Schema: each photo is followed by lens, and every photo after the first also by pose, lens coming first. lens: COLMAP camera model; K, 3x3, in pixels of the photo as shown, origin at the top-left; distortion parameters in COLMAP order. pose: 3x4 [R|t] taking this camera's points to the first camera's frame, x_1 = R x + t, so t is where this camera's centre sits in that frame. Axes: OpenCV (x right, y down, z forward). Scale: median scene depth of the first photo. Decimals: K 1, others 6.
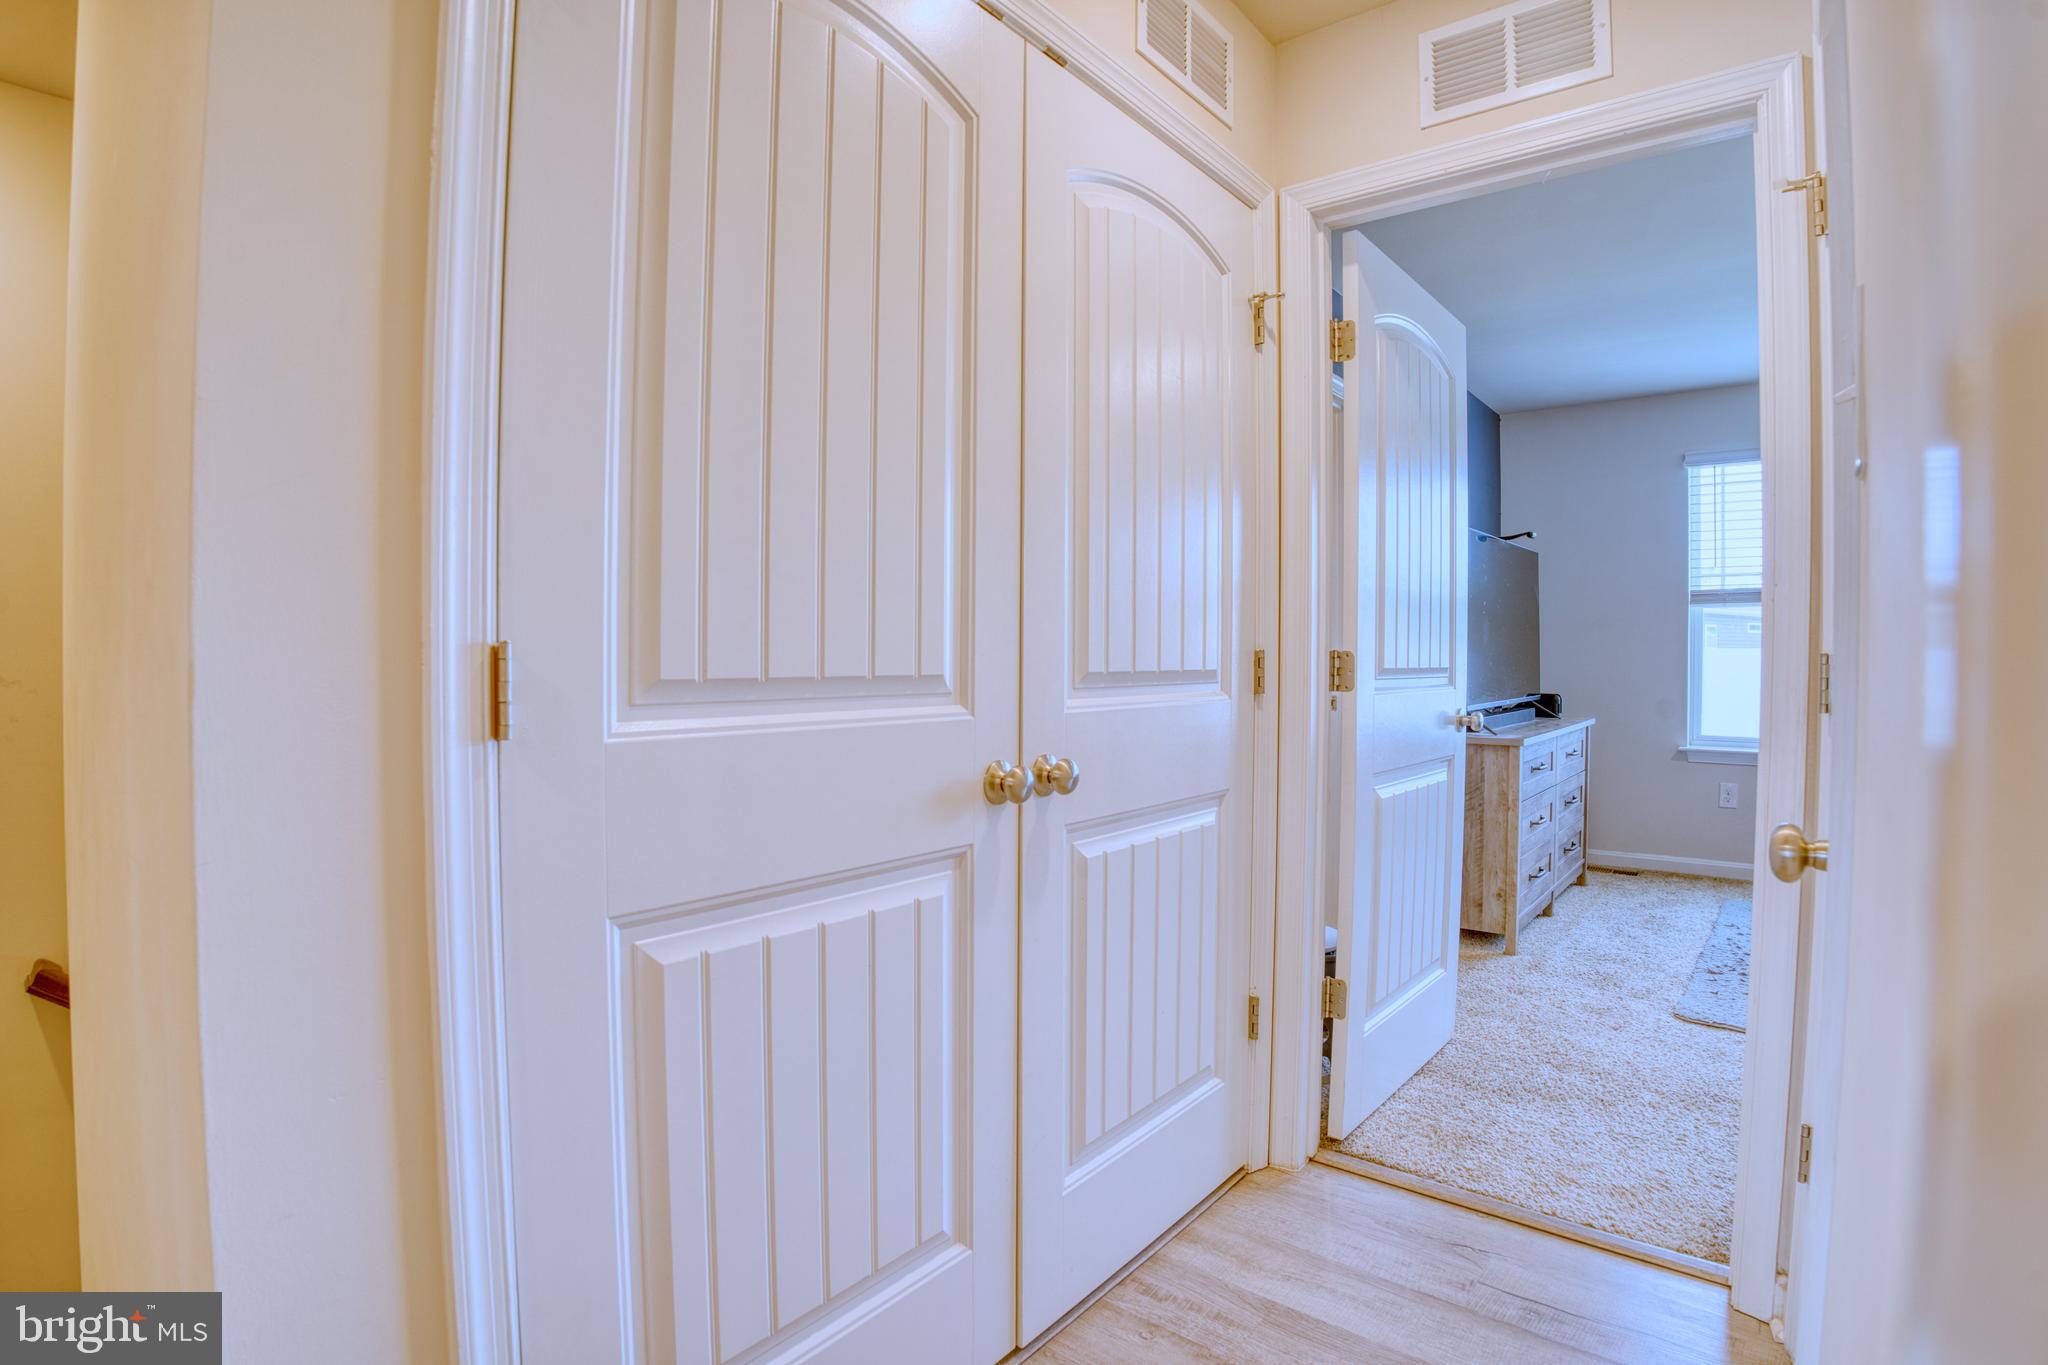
lens RADIAL K [[1000.2, 0, 1024.1], [0, 1000.2, 669.8], [0, 0, 1]] dist [-0.101134, 0.024101]
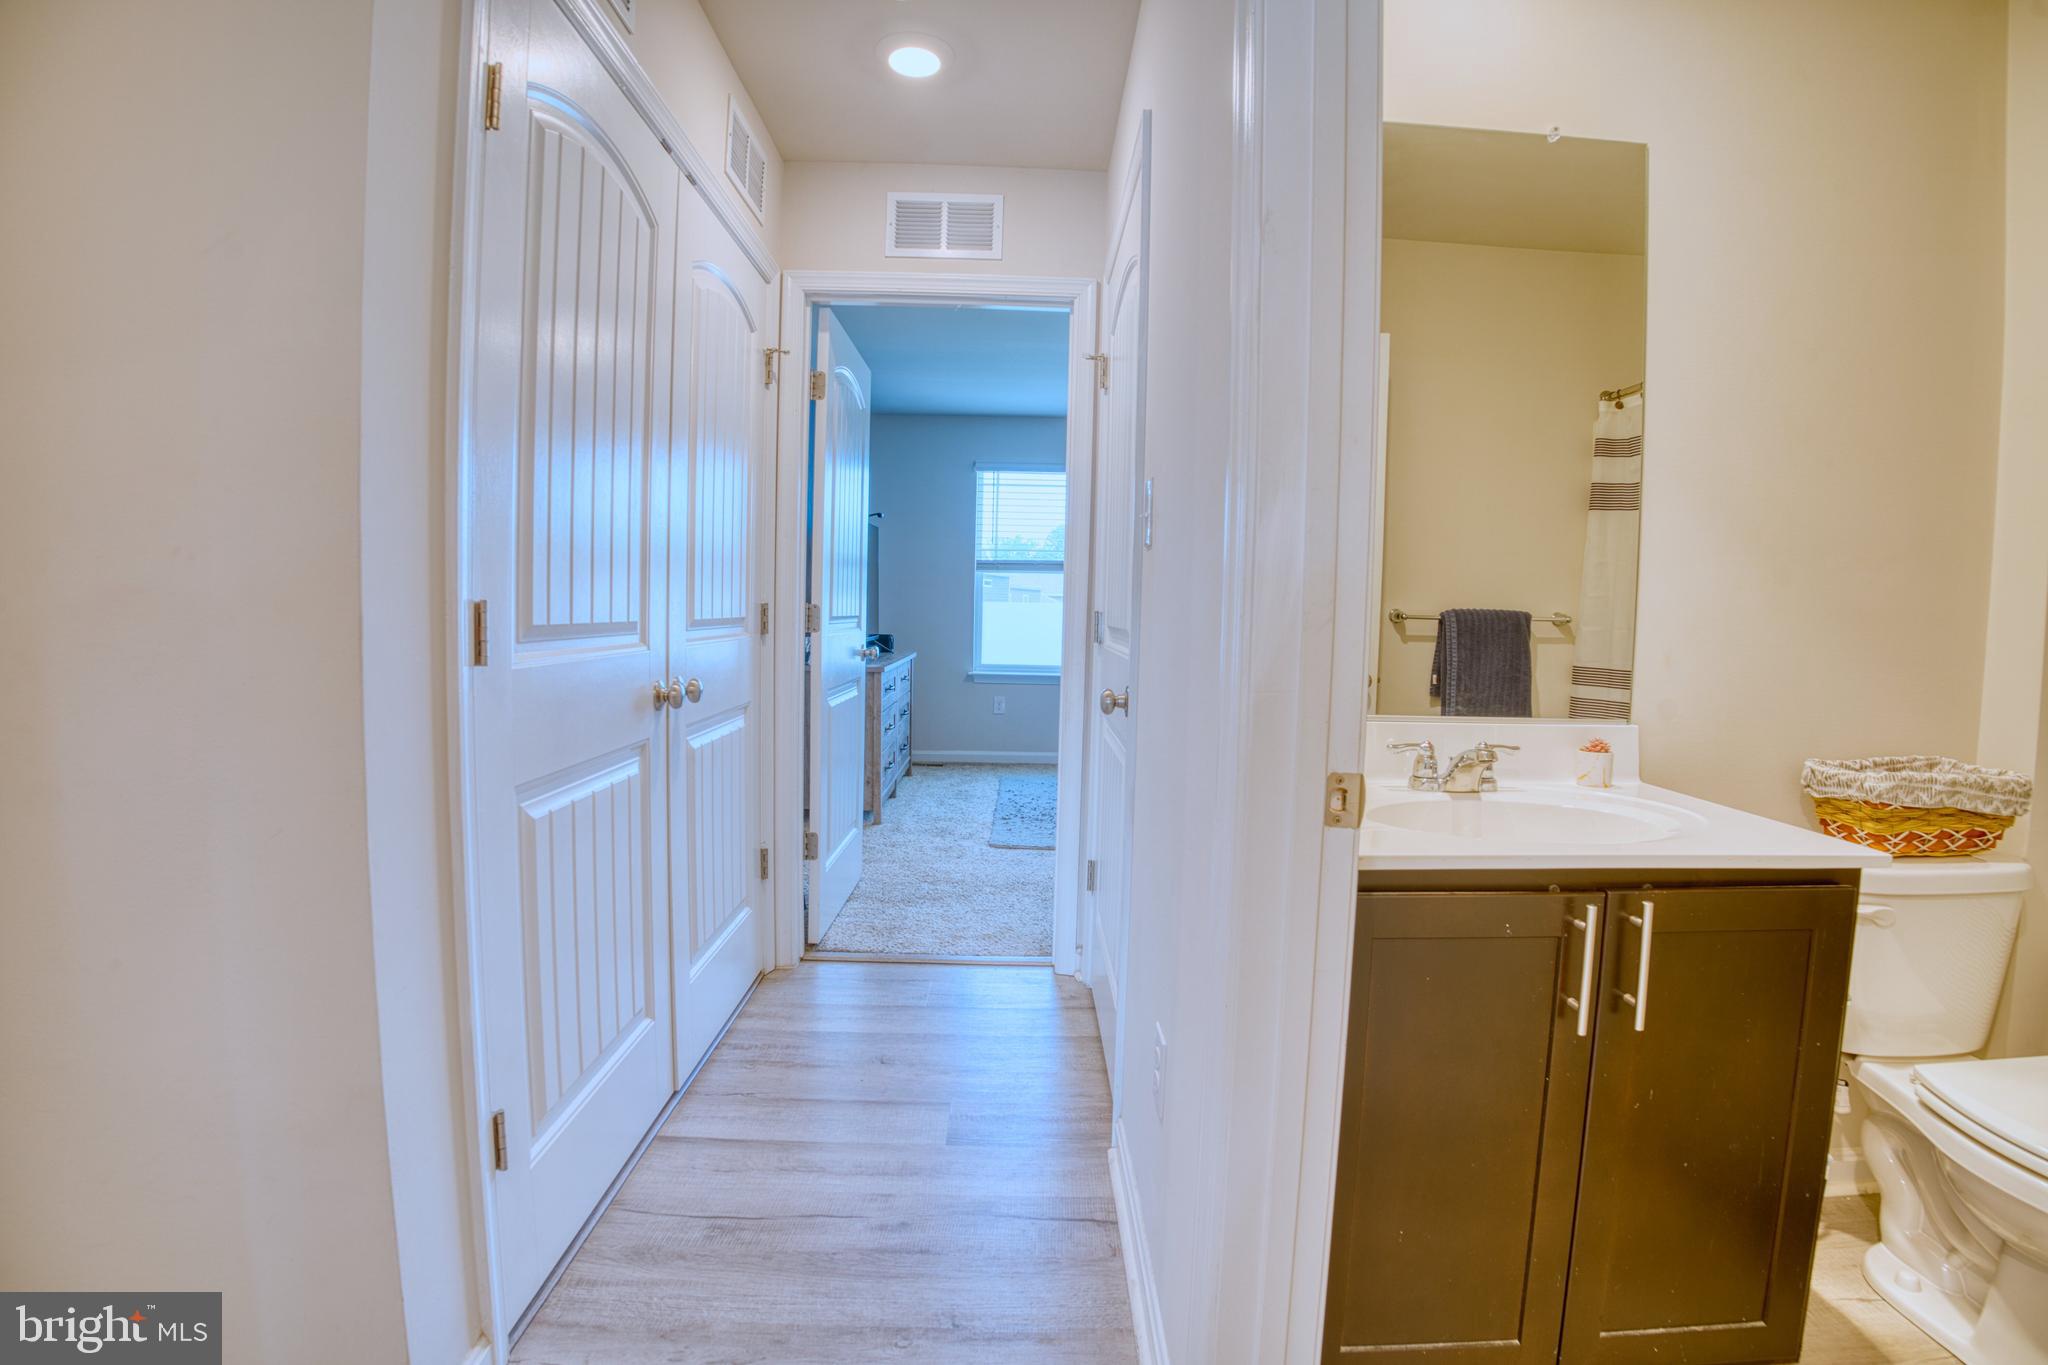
lens RADIAL K [[956.1, 0, 1026.4], [0, 956.1, 667.4], [0, 0, 1]] dist [-0.109809, 0.026030]
pose [[0.762832, -0.026596, 0.646049, -0.350601], [-0.010268, 0.998530, 0.053230, -0.004072], [-0.646515, -0.047239, 0.761438, -0.266078]]
